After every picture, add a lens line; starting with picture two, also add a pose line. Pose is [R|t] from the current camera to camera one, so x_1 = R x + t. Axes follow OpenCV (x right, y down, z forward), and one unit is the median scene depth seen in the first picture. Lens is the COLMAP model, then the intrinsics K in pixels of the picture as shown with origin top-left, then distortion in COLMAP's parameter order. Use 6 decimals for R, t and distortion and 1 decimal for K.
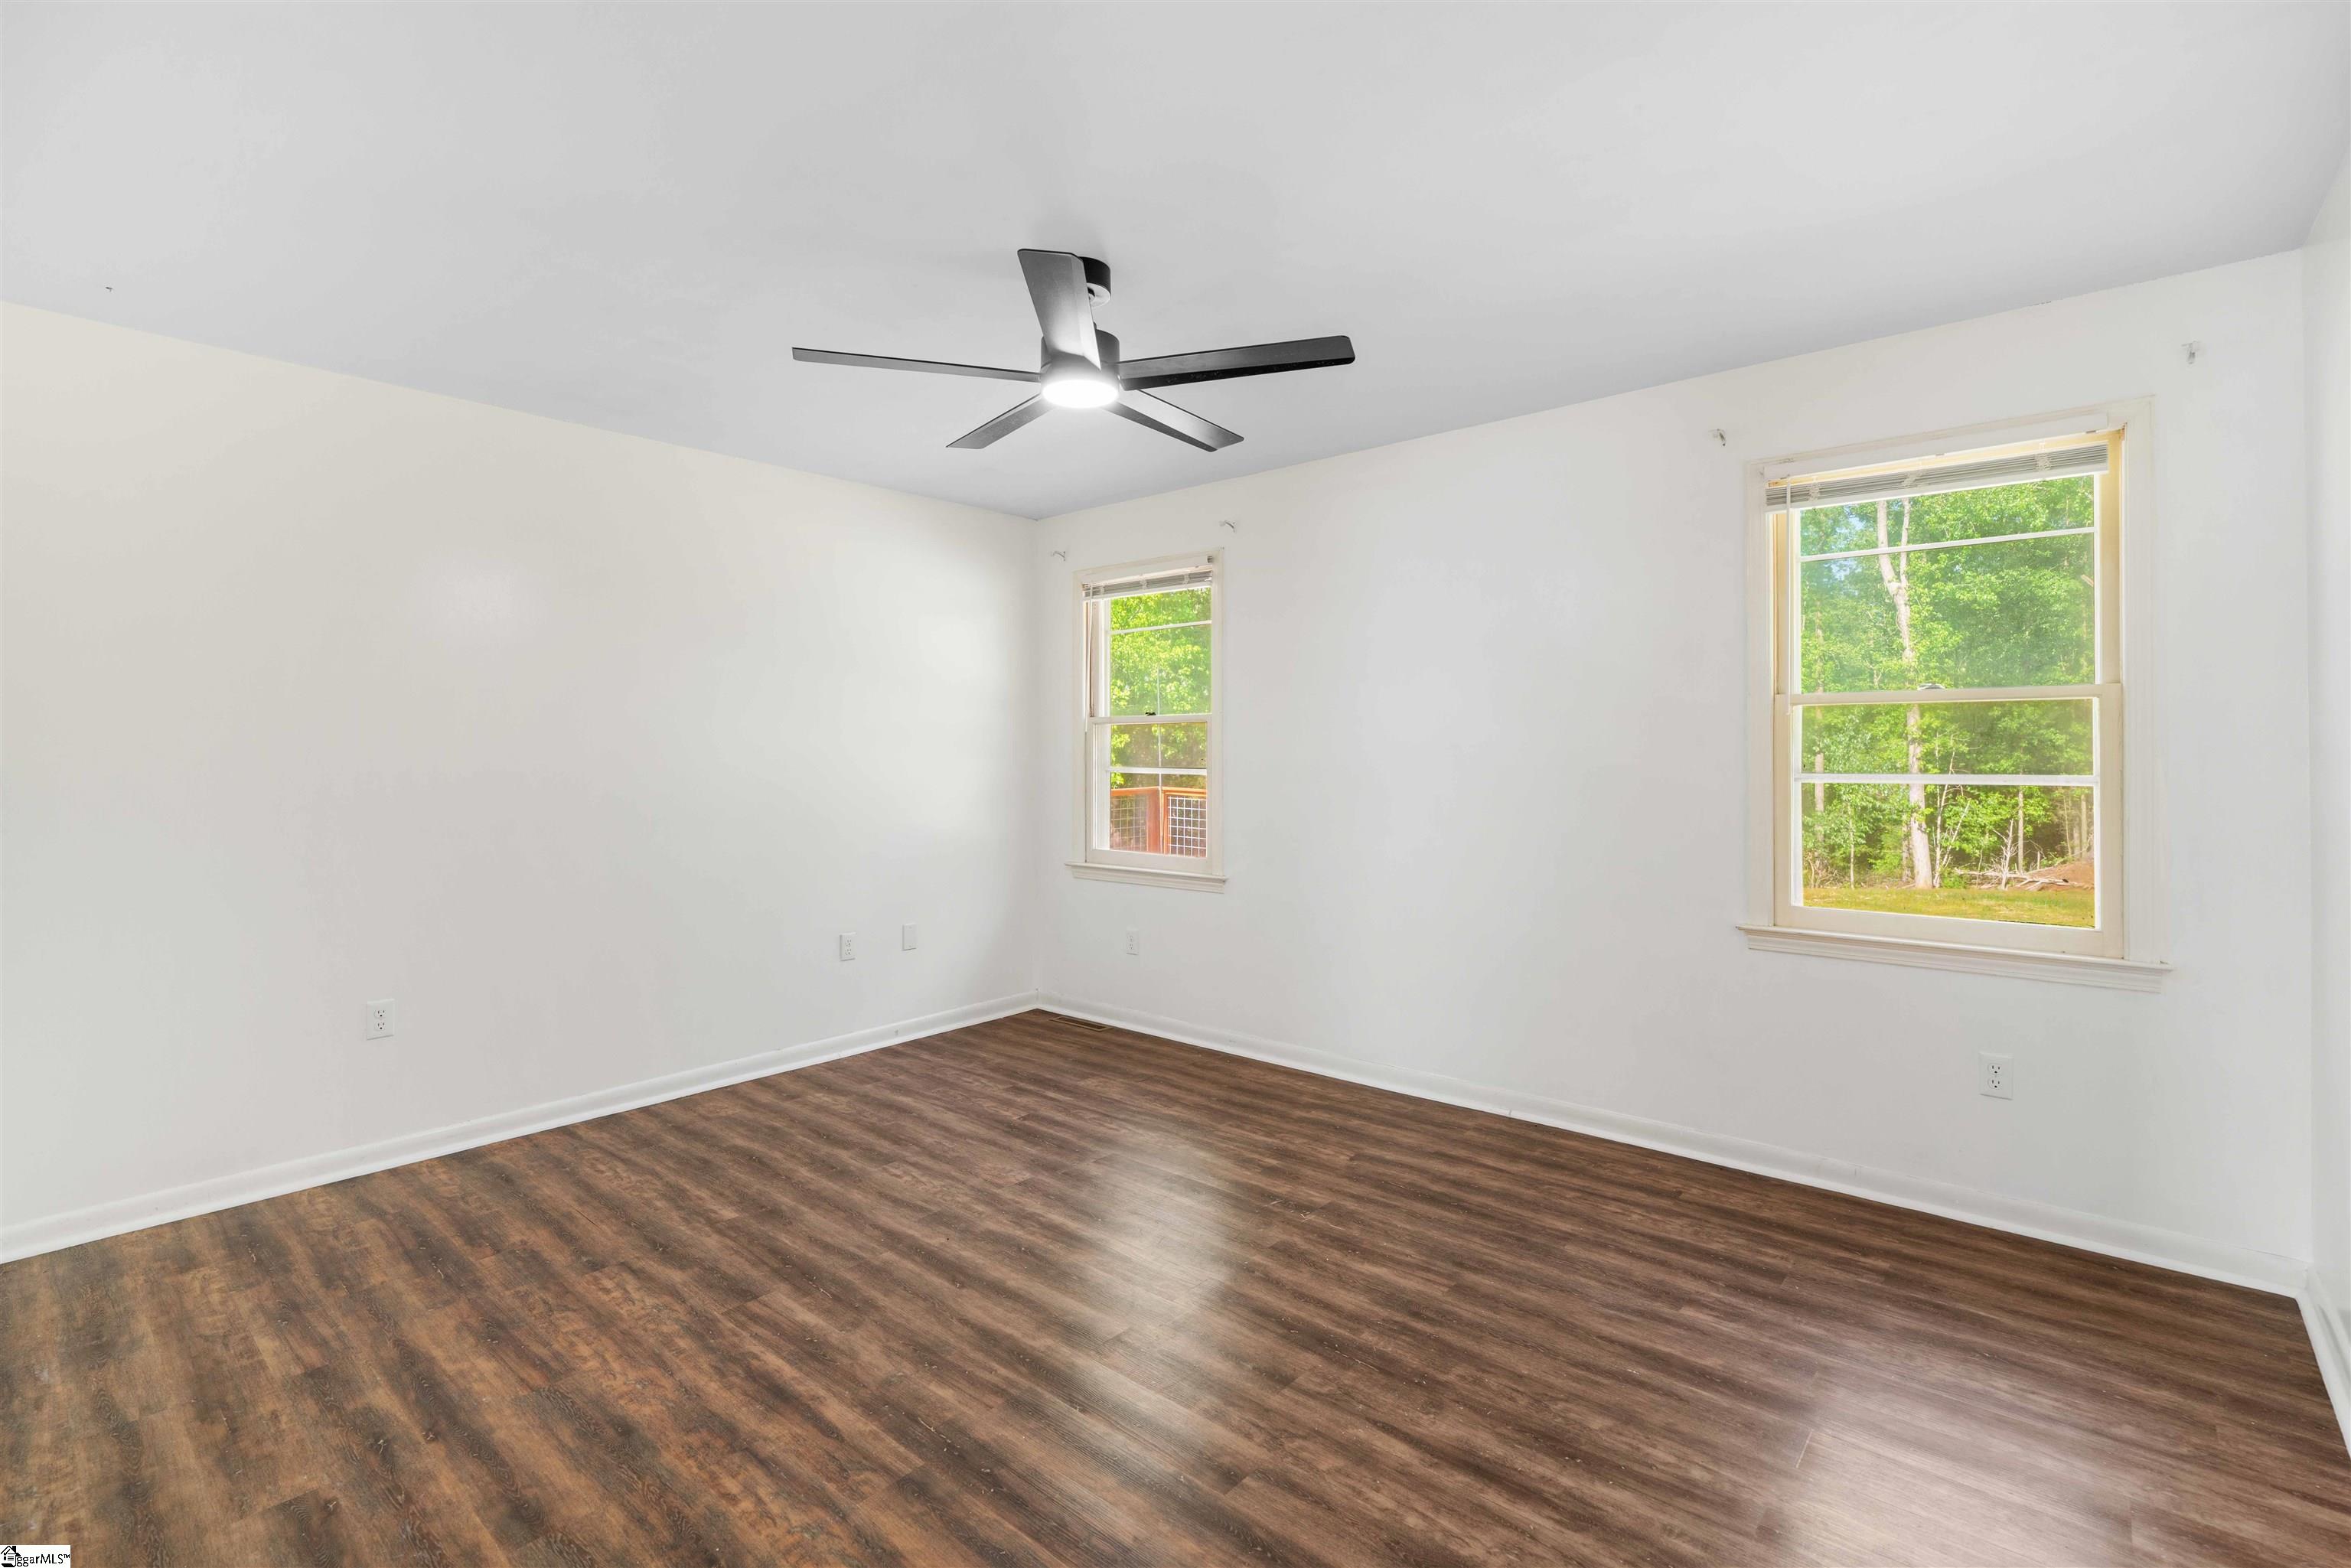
lens RADIAL K [[1049.8, 0, 1177.9], [0, 1049.8, 771.8], [0, 0, 1]] dist [-0.009870, 0.000207]
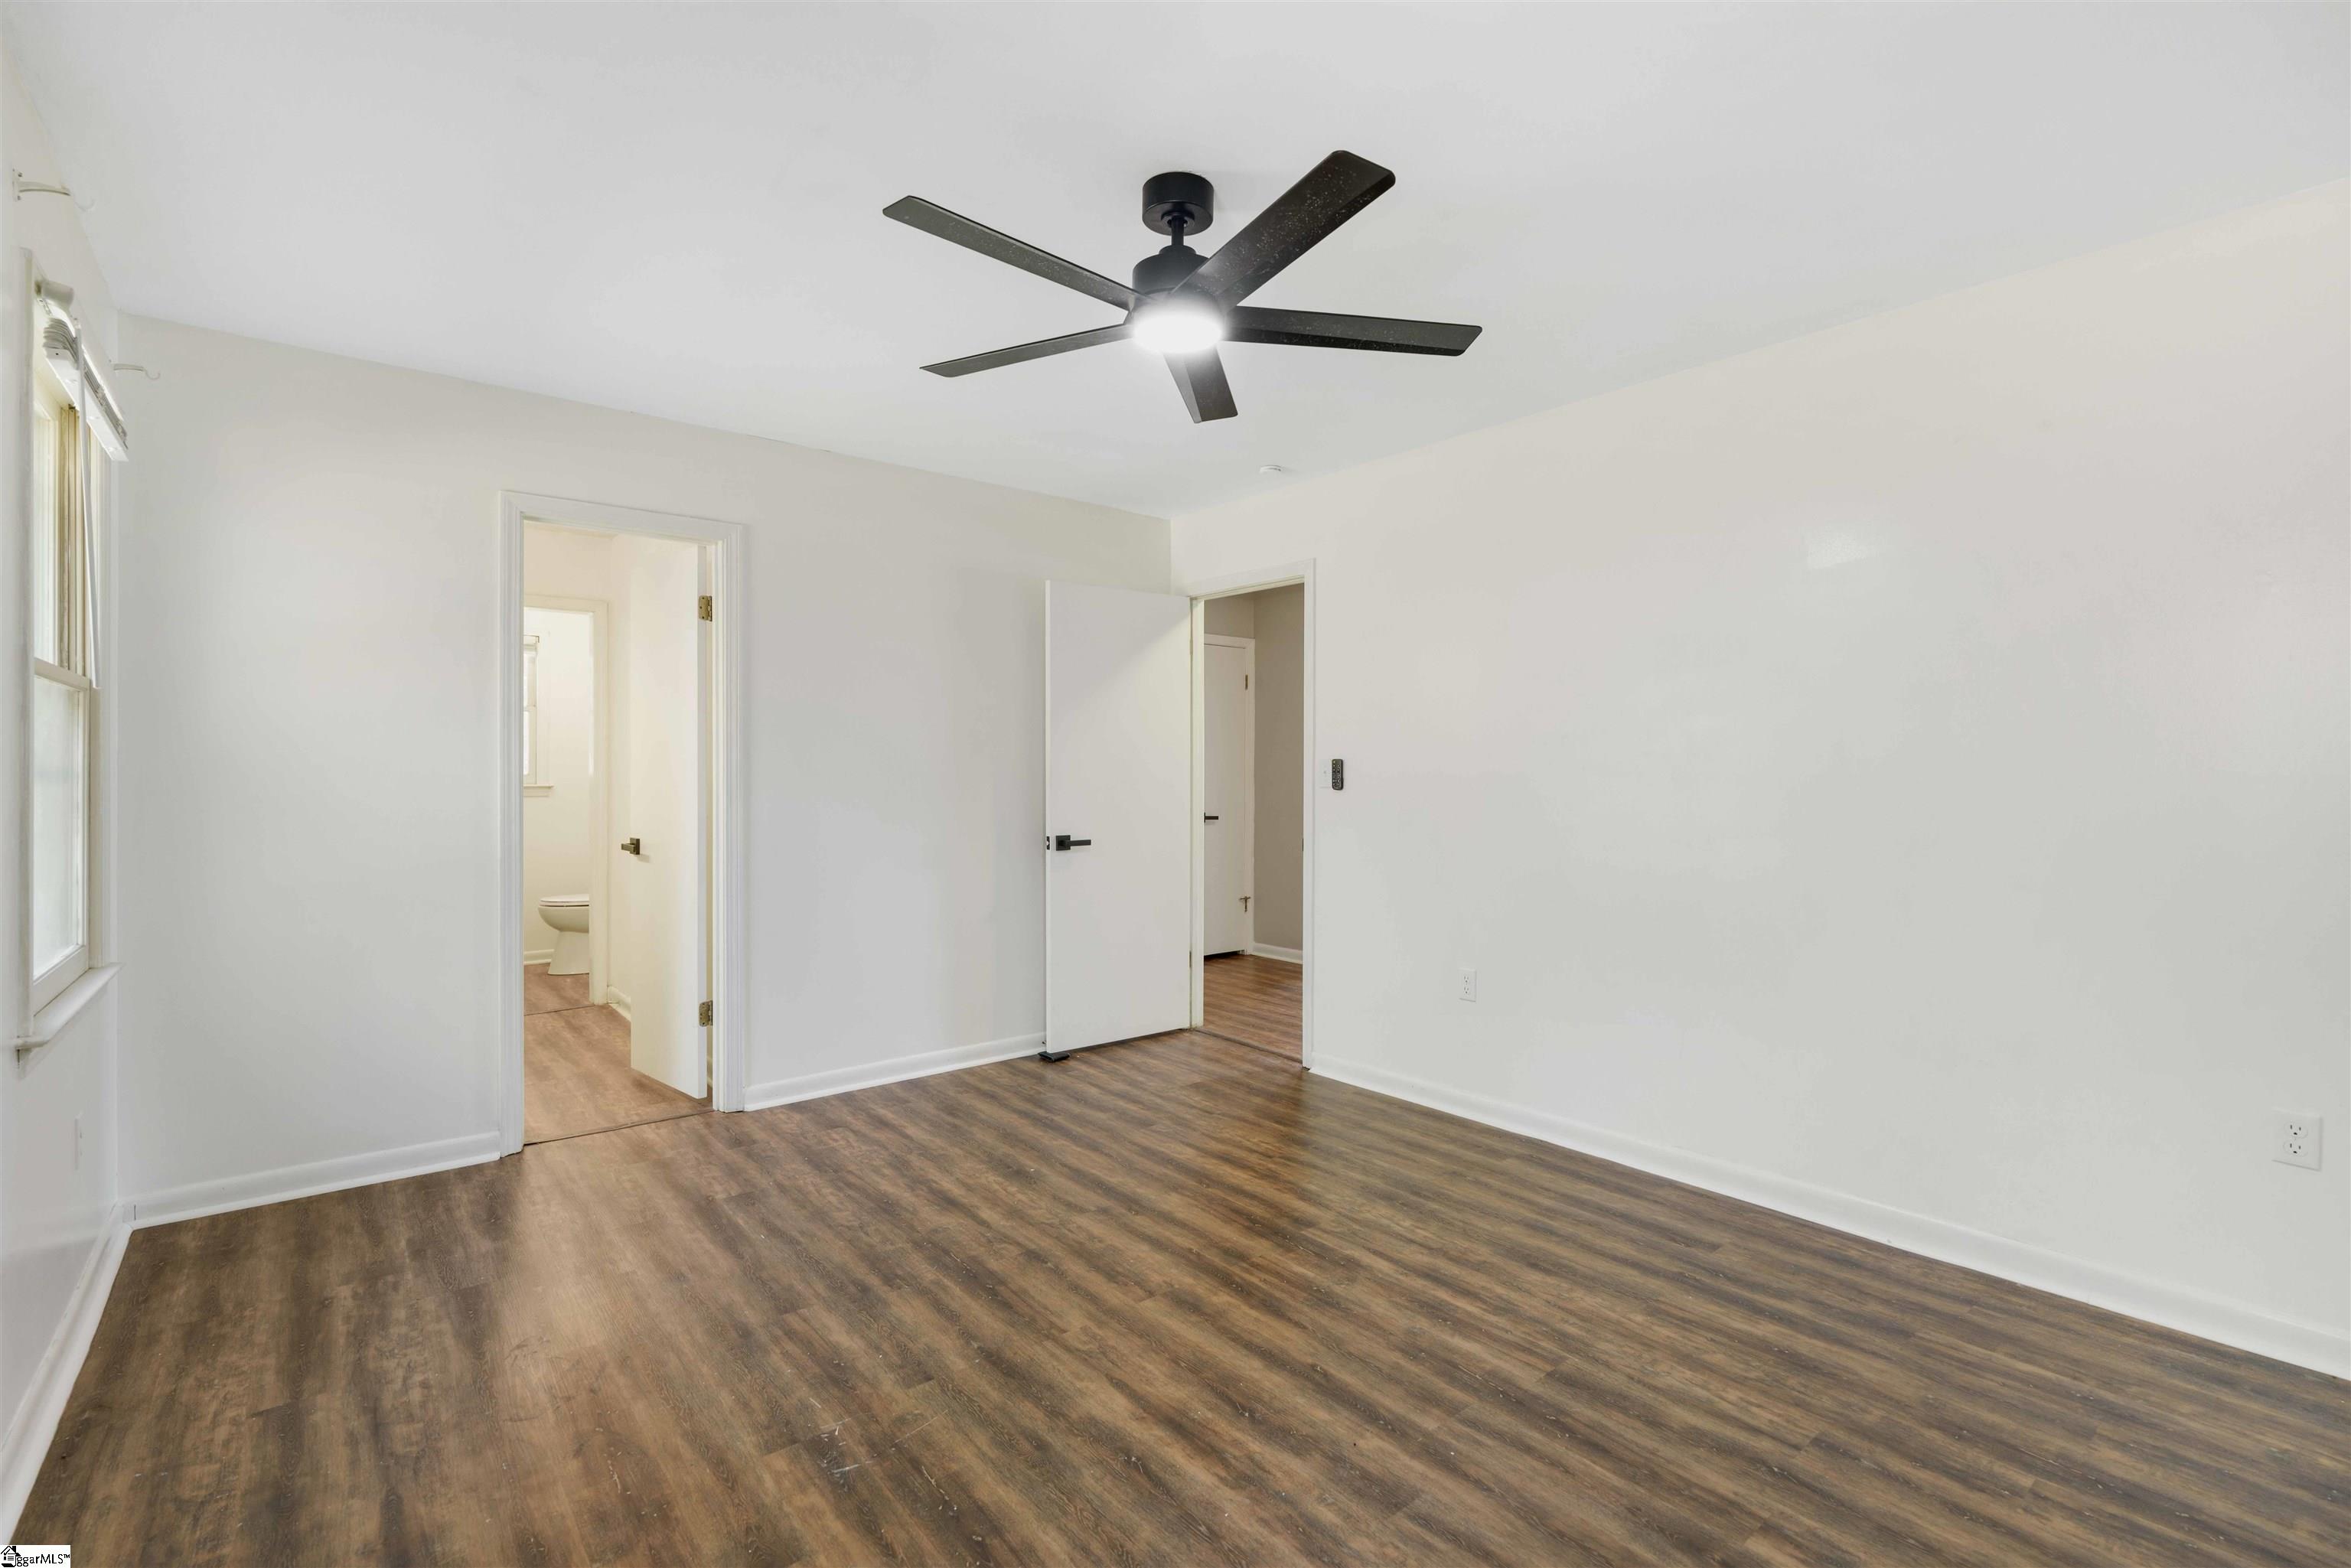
lens RADIAL K [[1049.8, 0, 1174.7], [0, 1049.8, 773.0], [0, 0, 1]] dist [-0.009870, 0.000207]
pose [[-0.985143, -0.000432, 0.171737, -0.261336], [0.002787, 0.999825, 0.018503, -0.014382], [-0.171715, 0.018707, -0.984969, 2.013920]]
